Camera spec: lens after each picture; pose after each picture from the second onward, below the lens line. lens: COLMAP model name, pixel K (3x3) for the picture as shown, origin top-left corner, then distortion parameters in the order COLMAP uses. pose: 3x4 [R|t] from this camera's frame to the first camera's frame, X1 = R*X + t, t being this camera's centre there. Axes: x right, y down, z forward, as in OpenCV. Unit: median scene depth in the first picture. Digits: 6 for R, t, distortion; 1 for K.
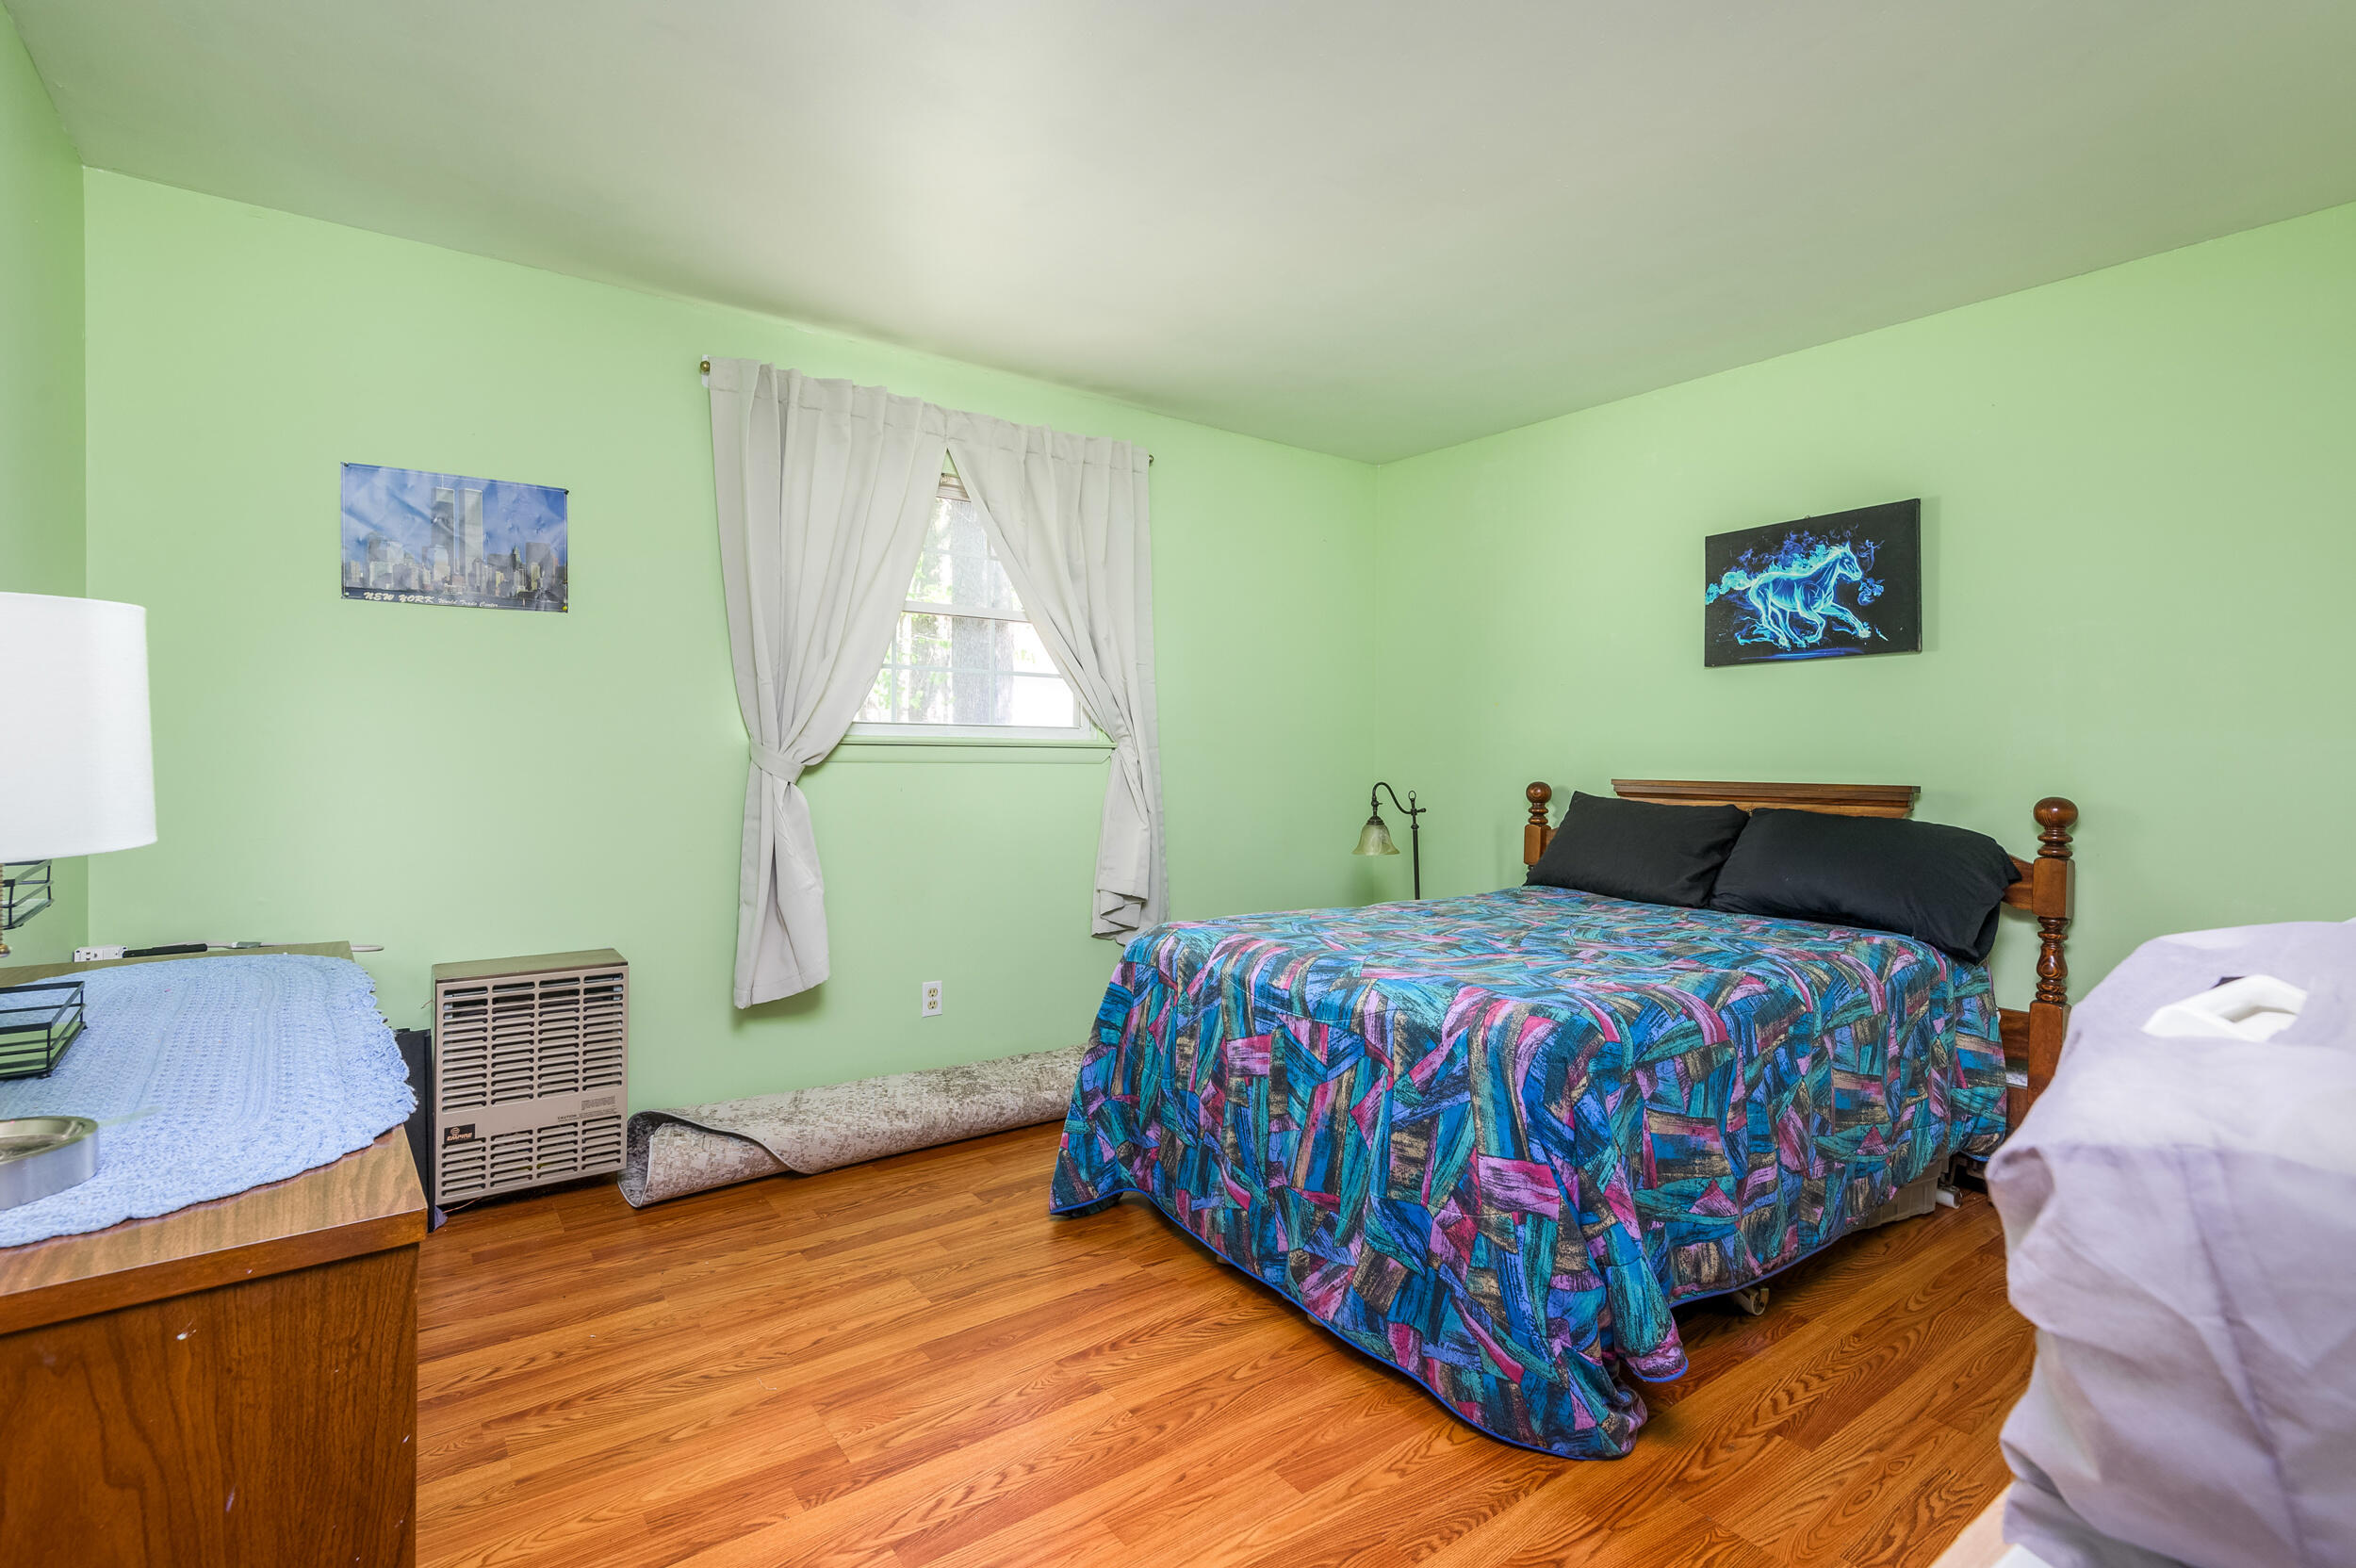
lens RADIAL K [[1096.8, 0, 1178.0], [0, 1096.8, 784.0], [0, 0, 1]] dist [0.014289, -0.000323]
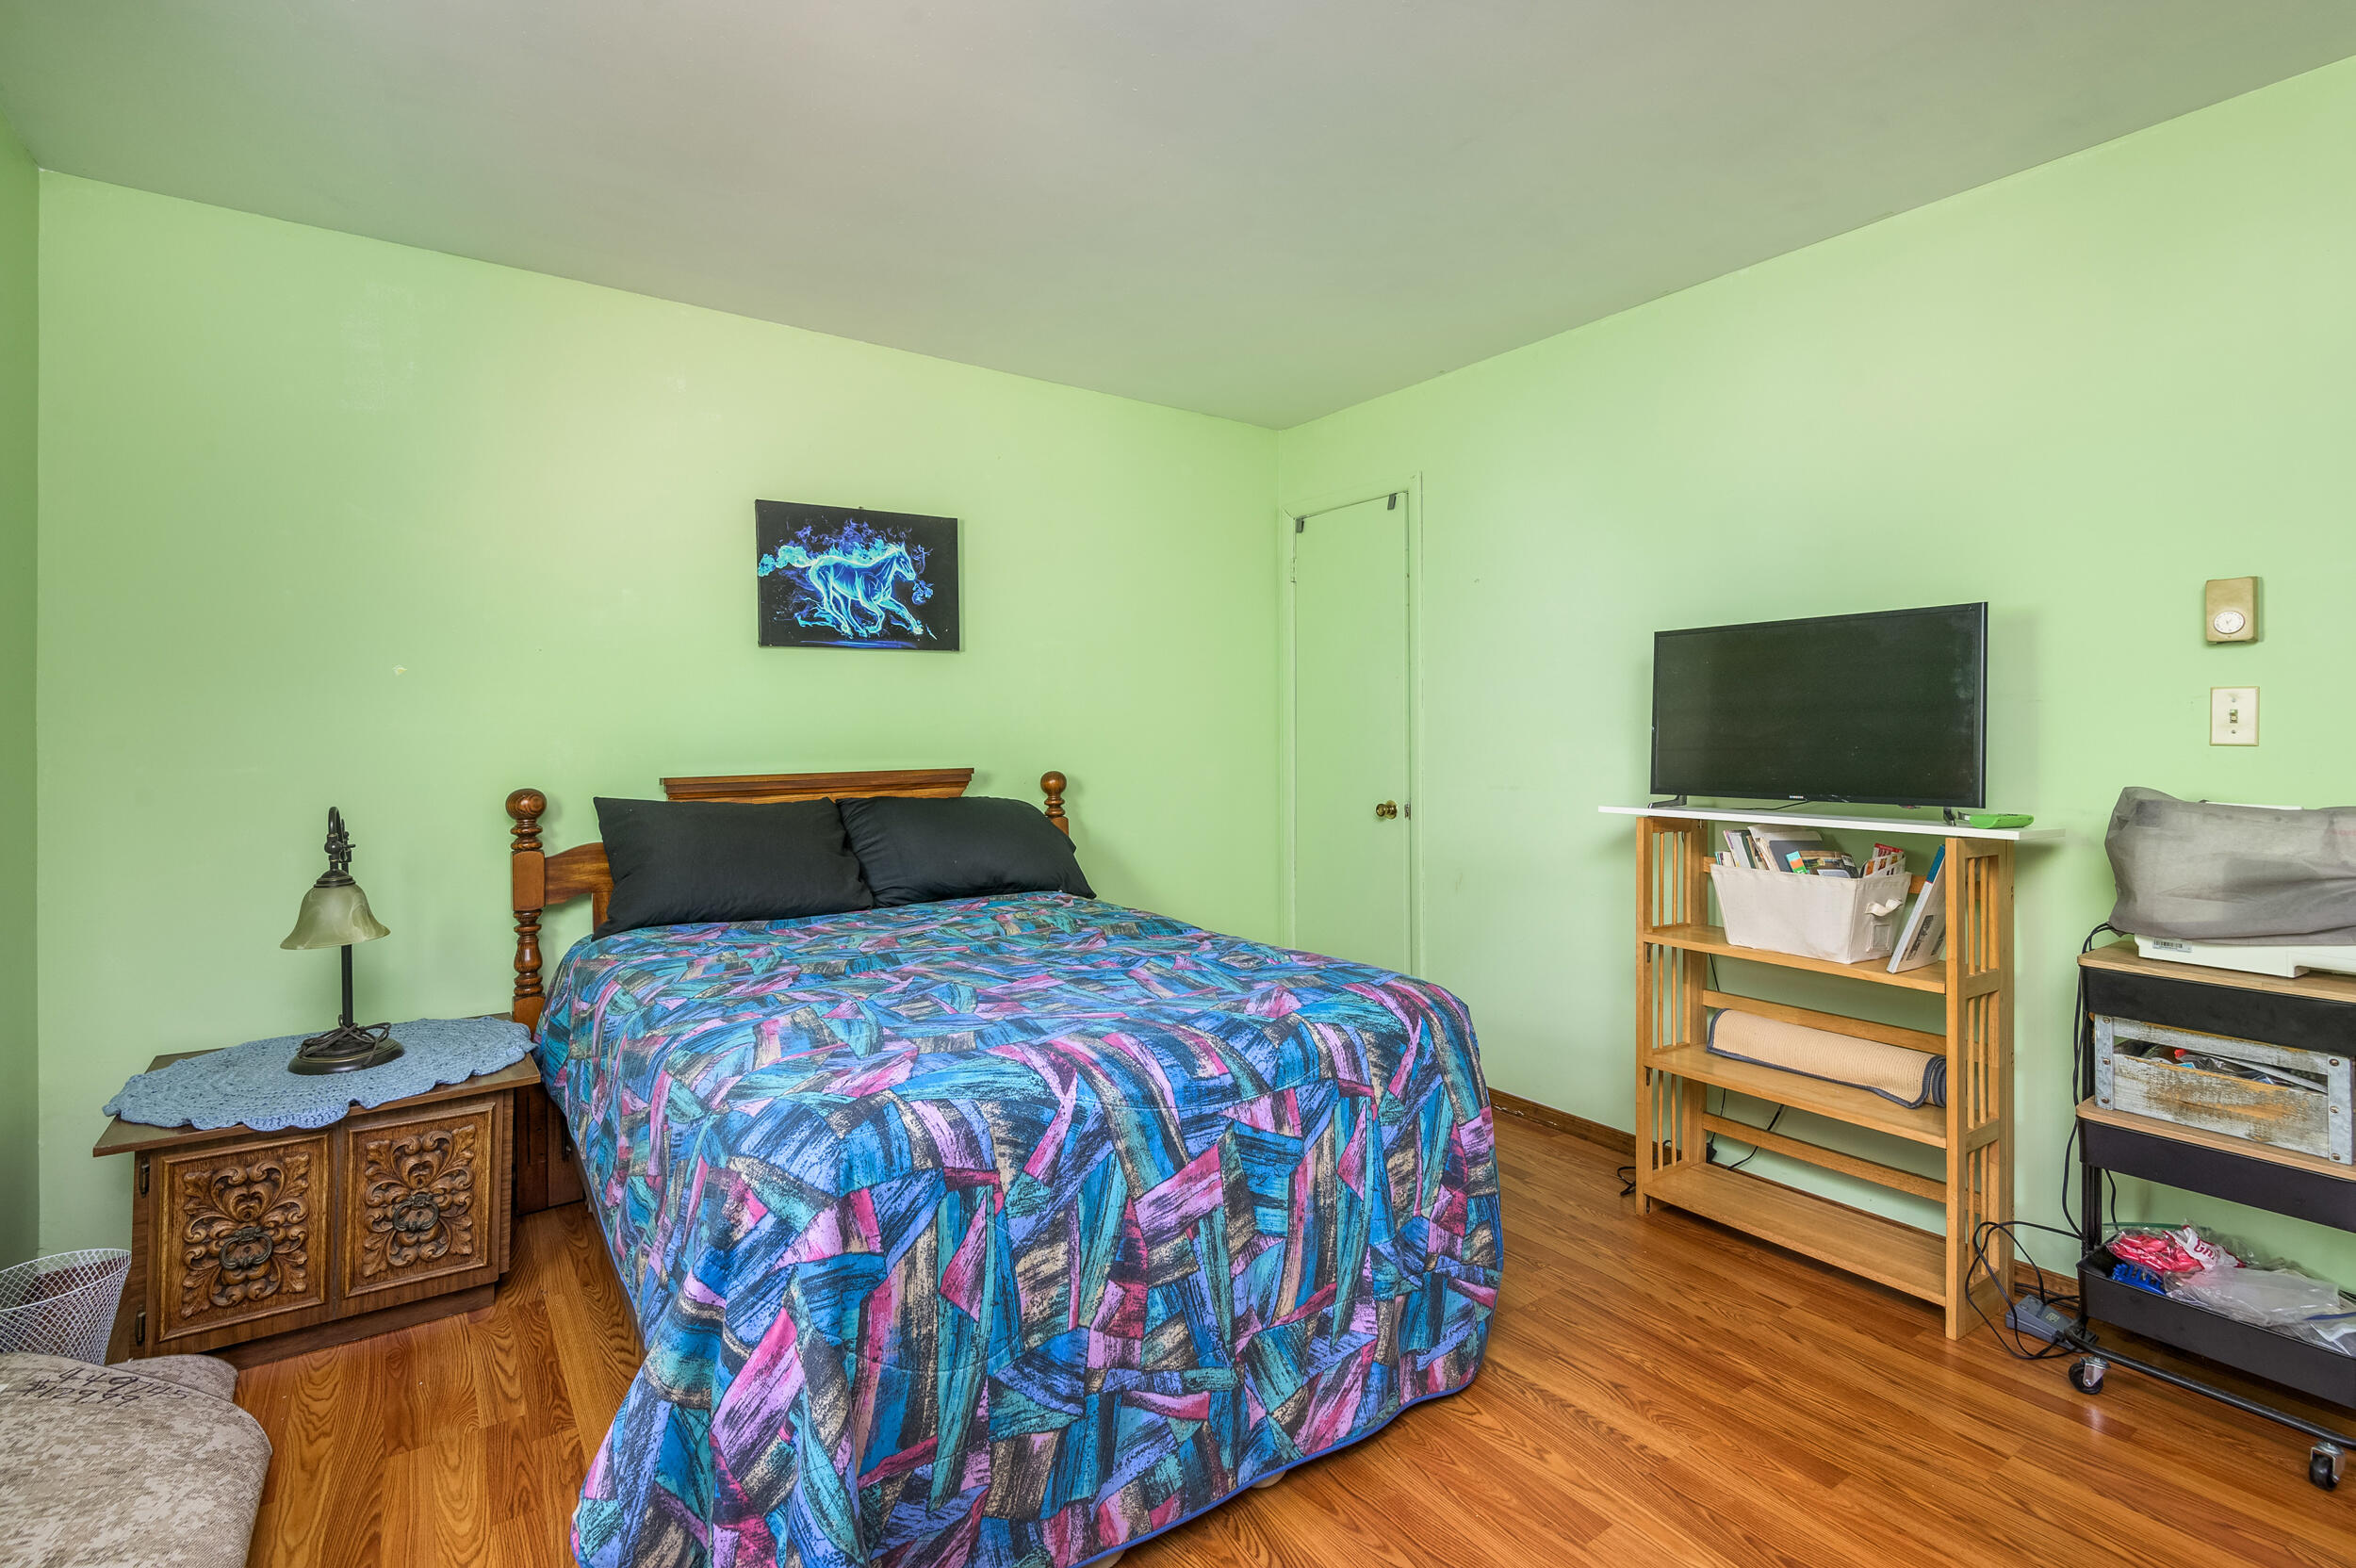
lens RADIAL K [[1089.6, 0, 1183.3], [0, 1089.6, 742.9], [0, 0, 1]] dist [0.019203, 0.000018]
pose [[0.008598, -0.017568, 0.999809, -0.515339], [0.037697, 0.999141, 0.017232, -0.038721], [-0.999252, 0.037542, 0.009252, 0.831715]]
